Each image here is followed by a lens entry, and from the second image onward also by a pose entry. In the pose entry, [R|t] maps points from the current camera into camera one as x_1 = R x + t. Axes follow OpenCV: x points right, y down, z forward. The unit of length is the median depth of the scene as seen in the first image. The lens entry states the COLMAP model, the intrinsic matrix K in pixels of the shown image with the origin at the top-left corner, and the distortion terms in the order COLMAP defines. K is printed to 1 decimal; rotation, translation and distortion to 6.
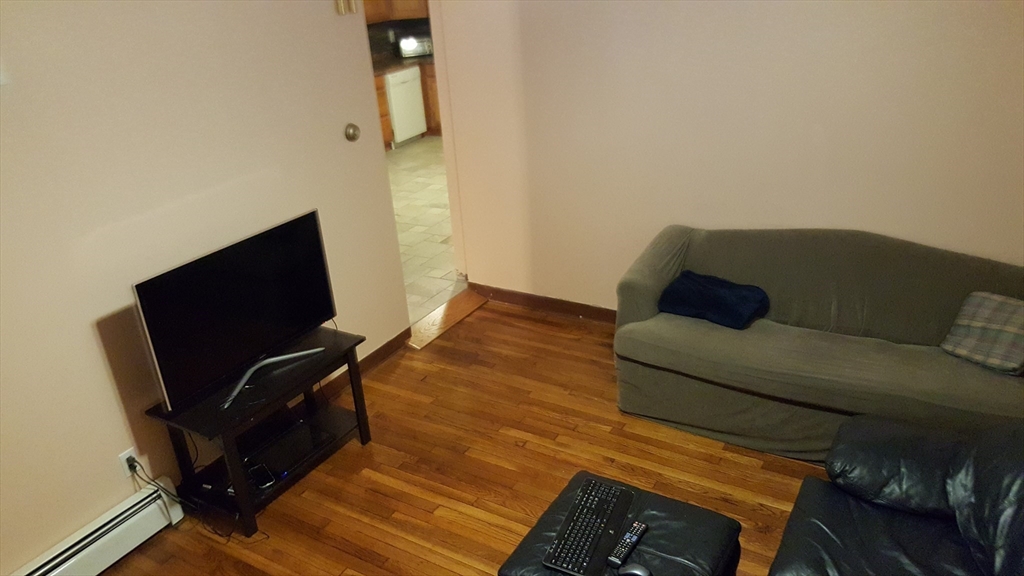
lens RADIAL K [[754.4, 0, 512.0], [0, 754.4, 288.0], [0, 0, 1]] dist [0.068103, -0.102933]
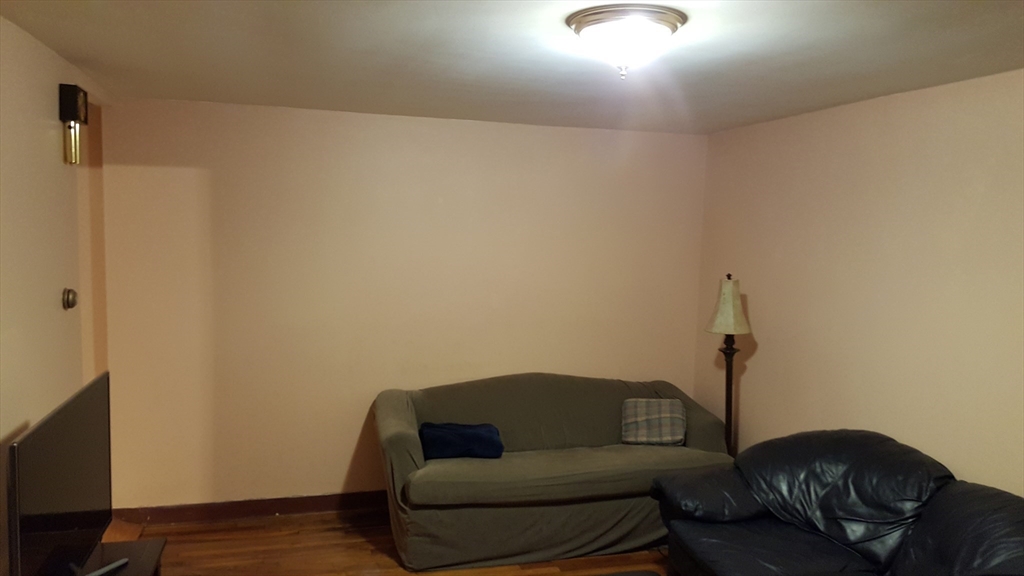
lens RADIAL K [[754.4, 0, 512.0], [0, 754.4, 288.0], [0, 0, 1]] dist [0.068103, -0.102933]
pose [[0.692901, 0.012027, 0.720932, -0.516508], [0.233139, 0.942414, -0.239797, 0.093231], [-0.682300, 0.334233, 0.650196, 0.177931]]
